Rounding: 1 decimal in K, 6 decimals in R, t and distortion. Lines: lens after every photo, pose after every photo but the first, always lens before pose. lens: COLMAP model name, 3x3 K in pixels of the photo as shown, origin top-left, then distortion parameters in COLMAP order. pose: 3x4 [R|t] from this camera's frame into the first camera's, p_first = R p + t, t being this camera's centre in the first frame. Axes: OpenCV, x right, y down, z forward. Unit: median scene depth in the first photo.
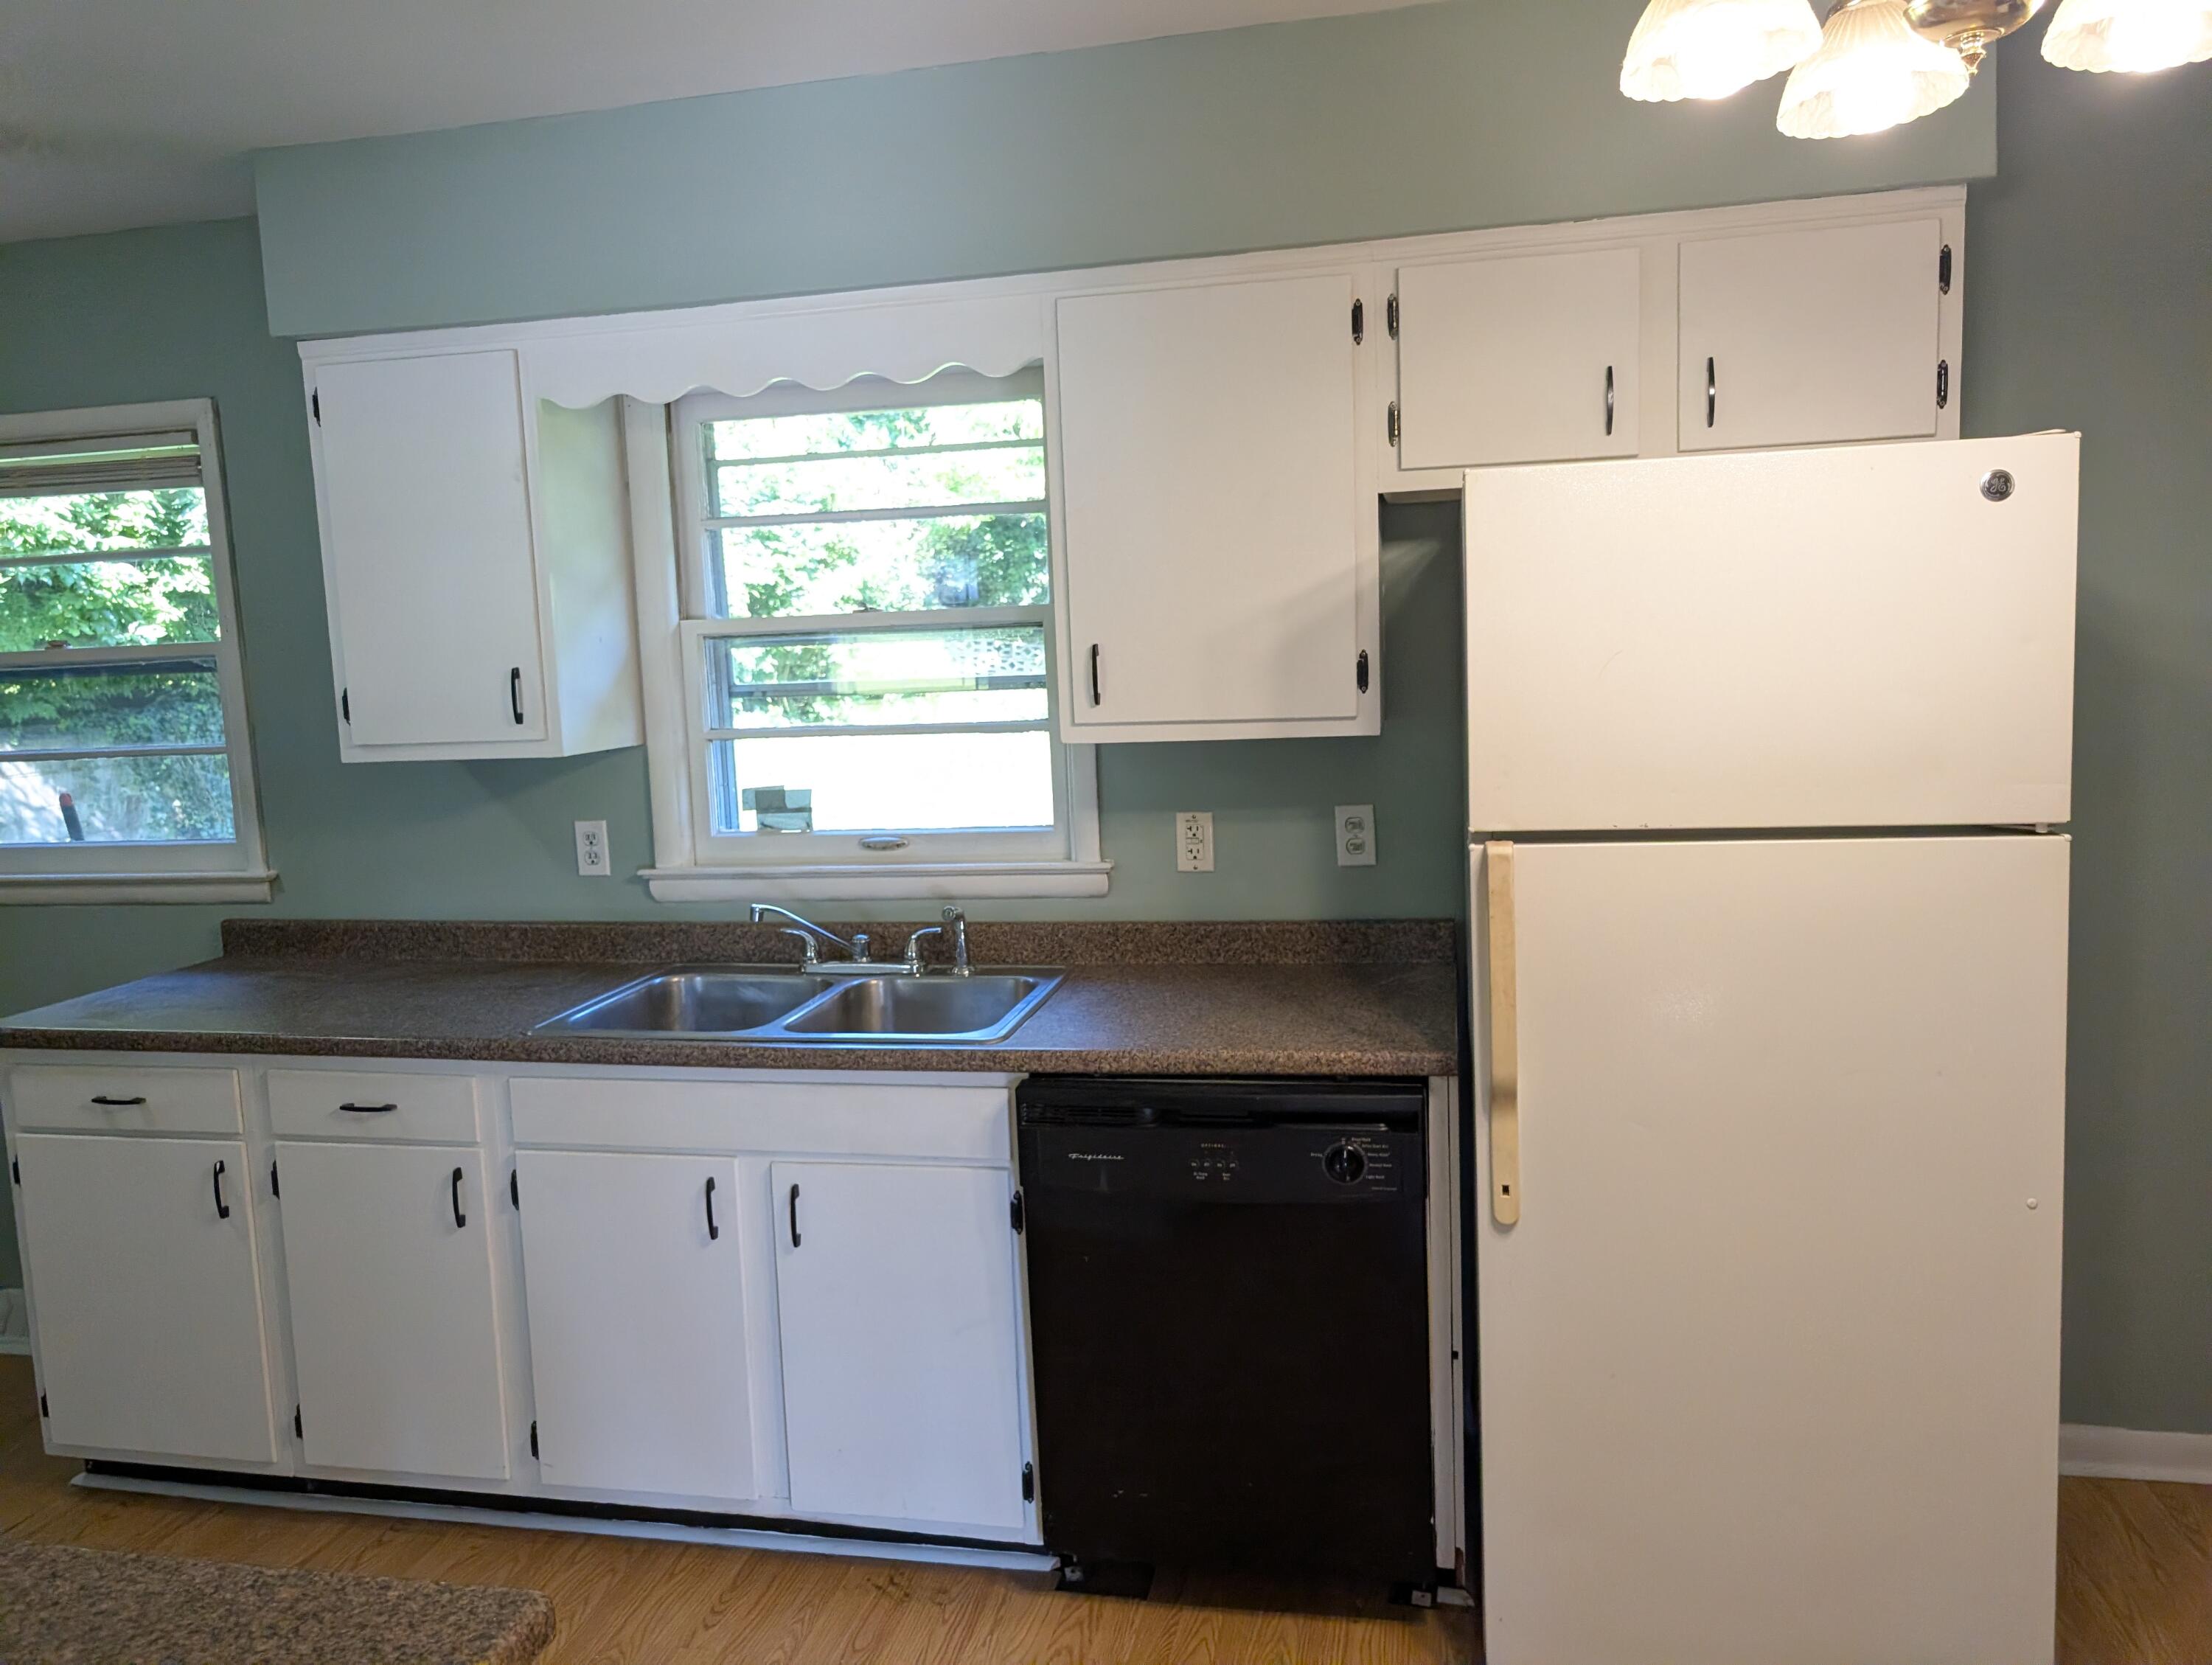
lens RADIAL K [[1615.6, 0, 1106.0], [0, 1615.6, 832.5], [0, 0, 1]] dist [0.061748, -0.053793]
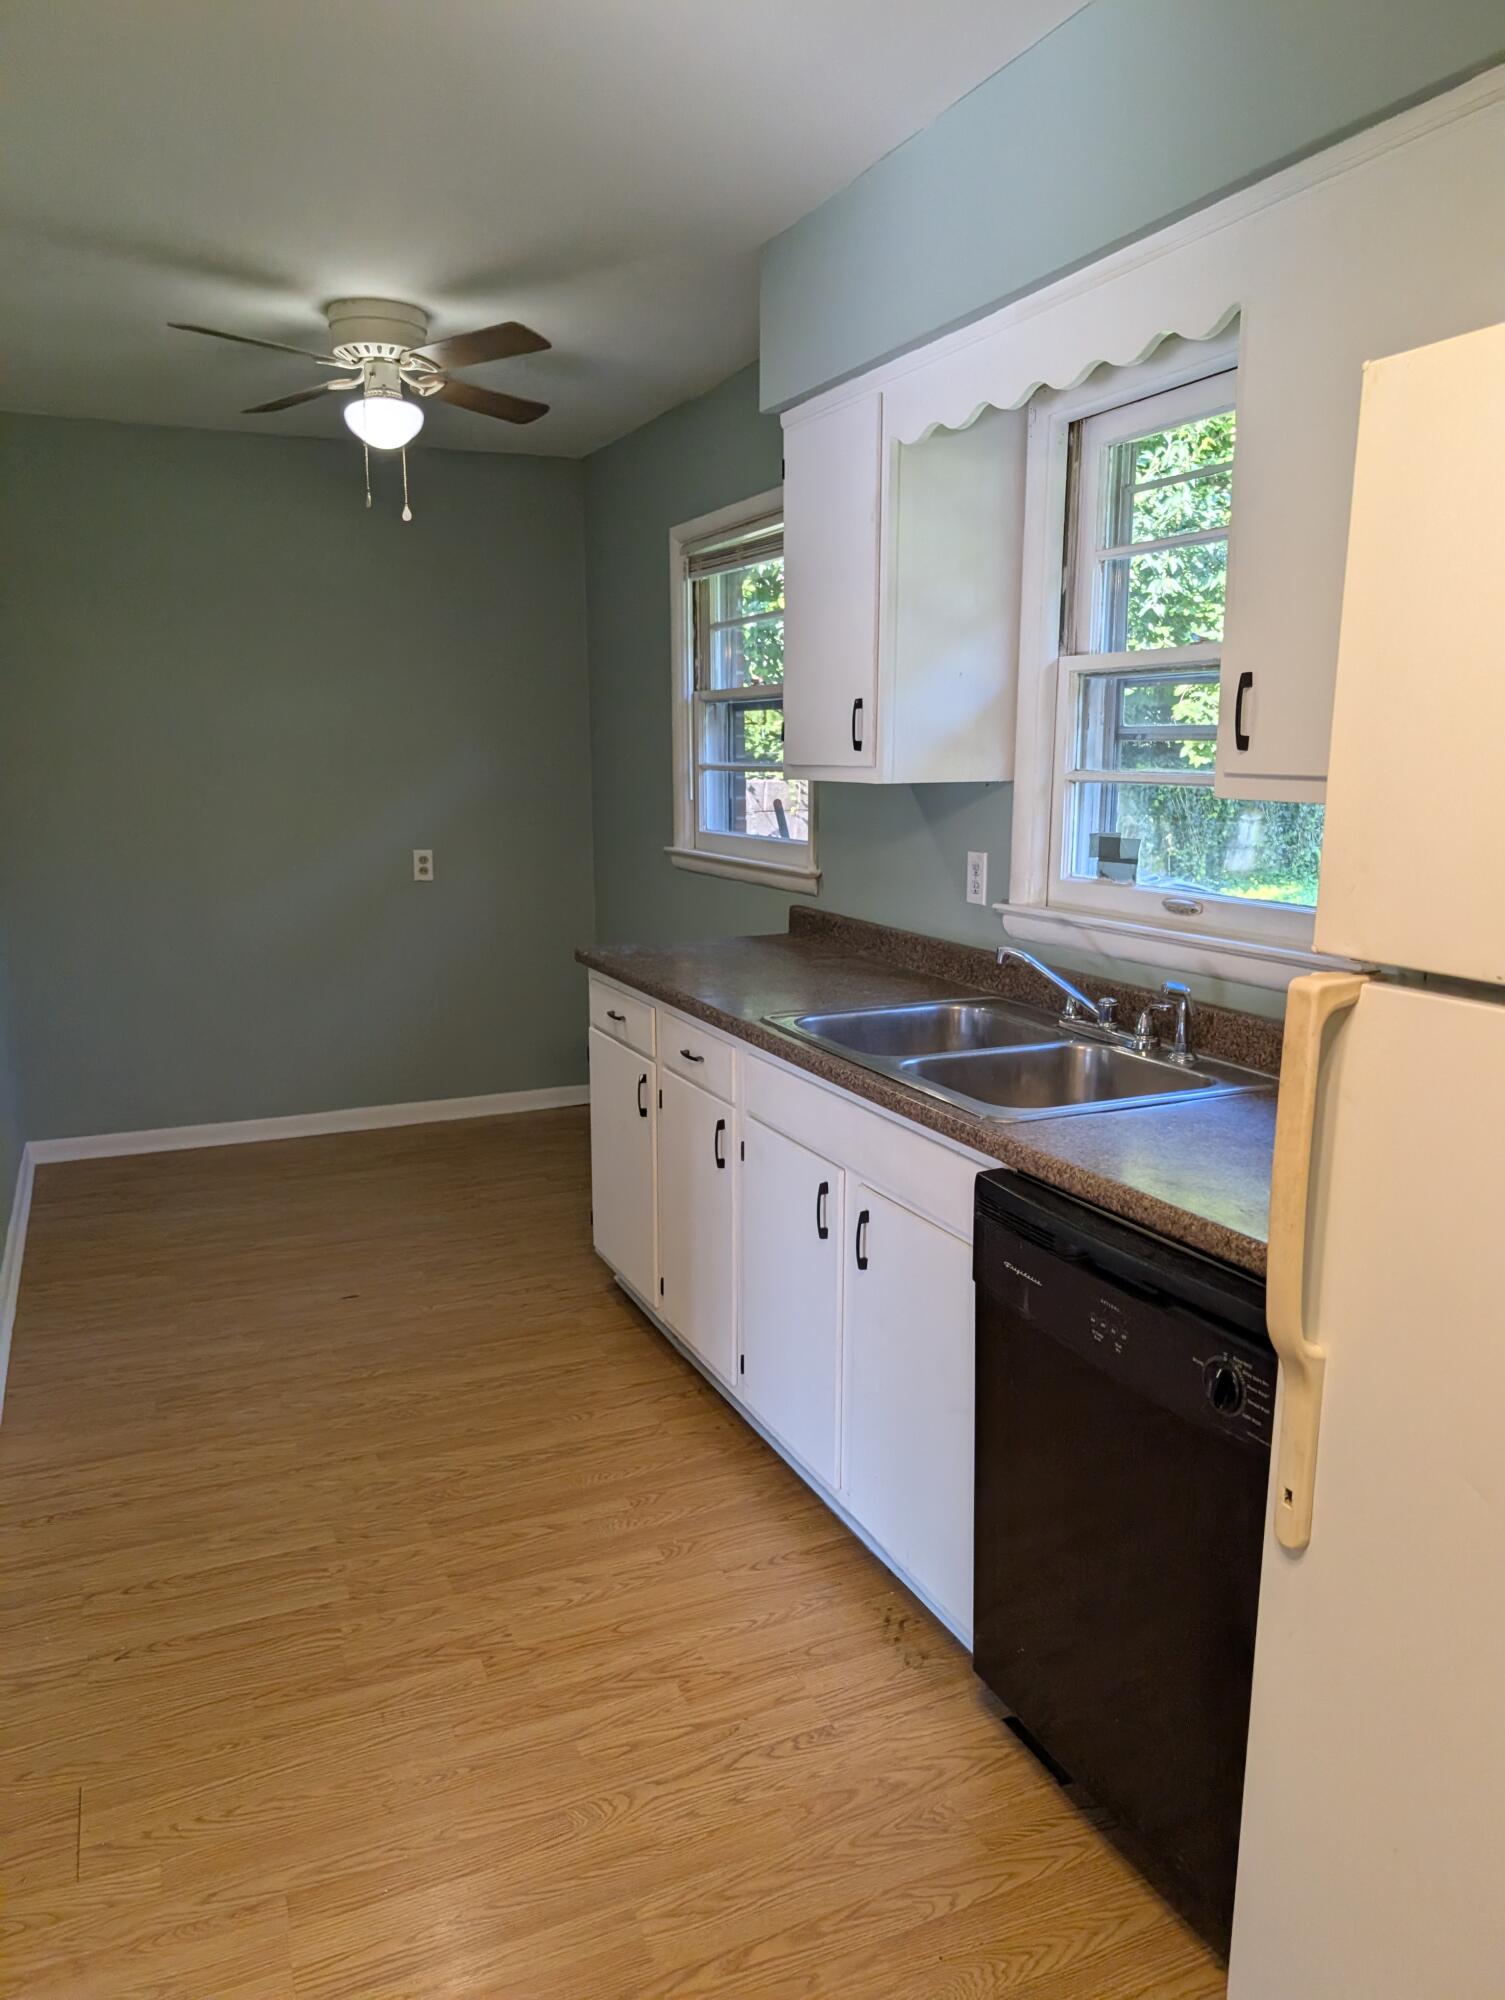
lens RADIAL K [[1460.7, 0, 747.1], [0, 1460.7, 1035.0], [0, 0, 1]] dist [0.061748, -0.053793]
pose [[0.586285, 0.196071, -0.786019, 0.403066], [-0.117531, 0.980590, 0.156940, -0.024357], [0.801534, 0.000370, 0.597949, 0.336427]]
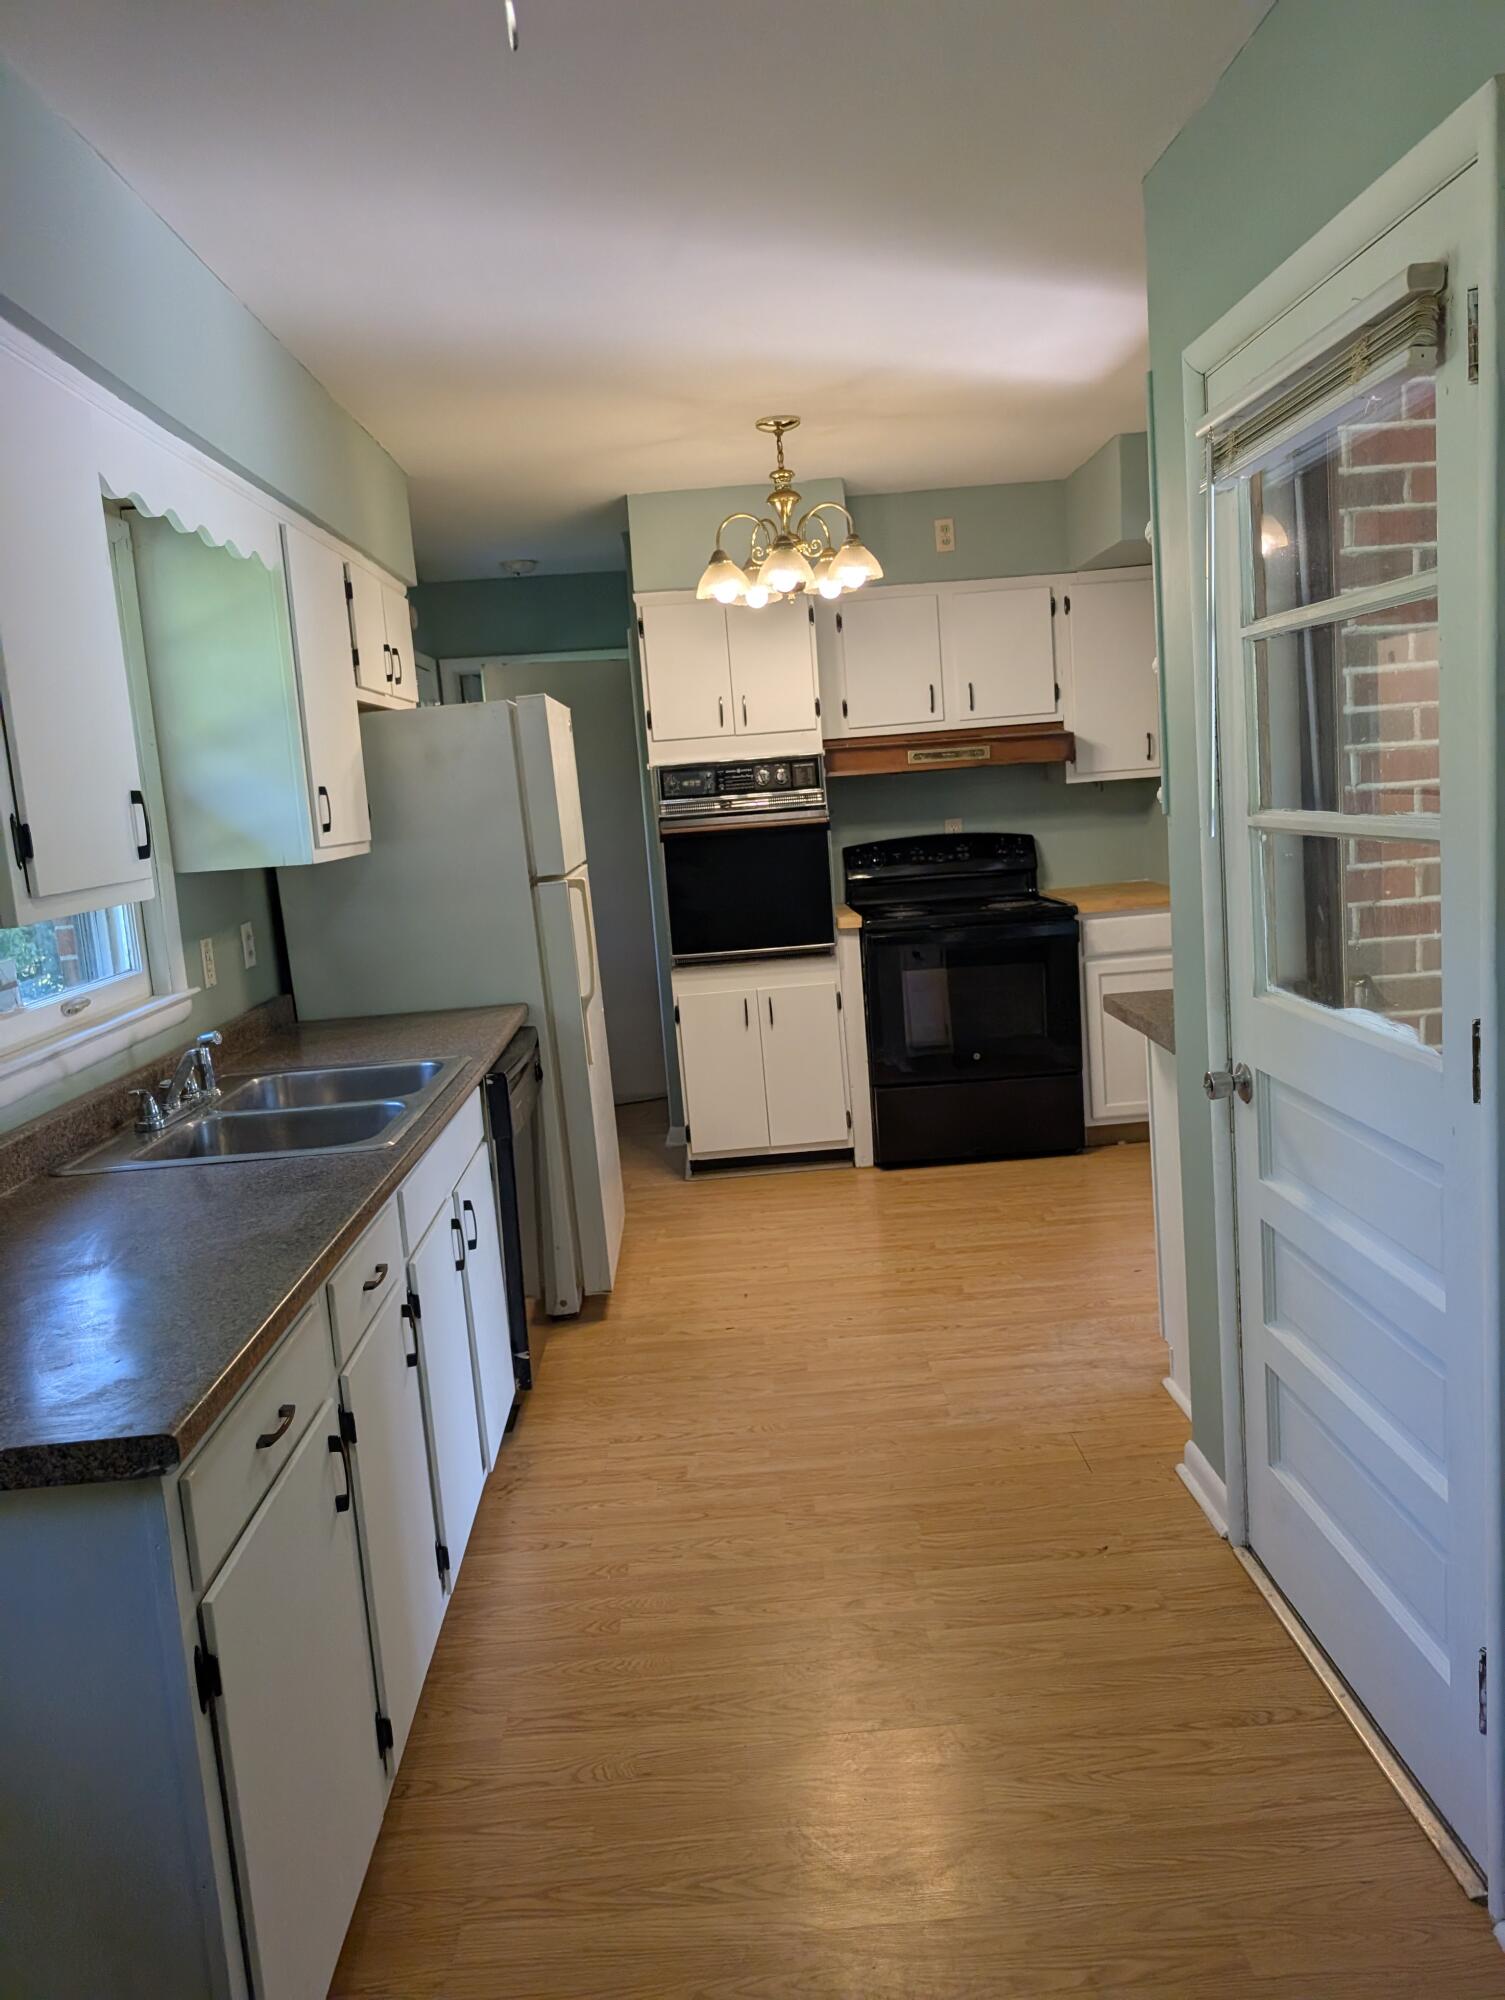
lens RADIAL K [[1460.7, 0, 747.1], [0, 1460.7, 1035.0], [0, 0, 1]] dist [0.061748, -0.053793]
pose [[-0.237657, -0.113211, 0.964729, -1.127055], [0.211878, 0.963227, 0.165230, -0.039950], [-0.947959, 0.243672, -0.204931, 0.855534]]
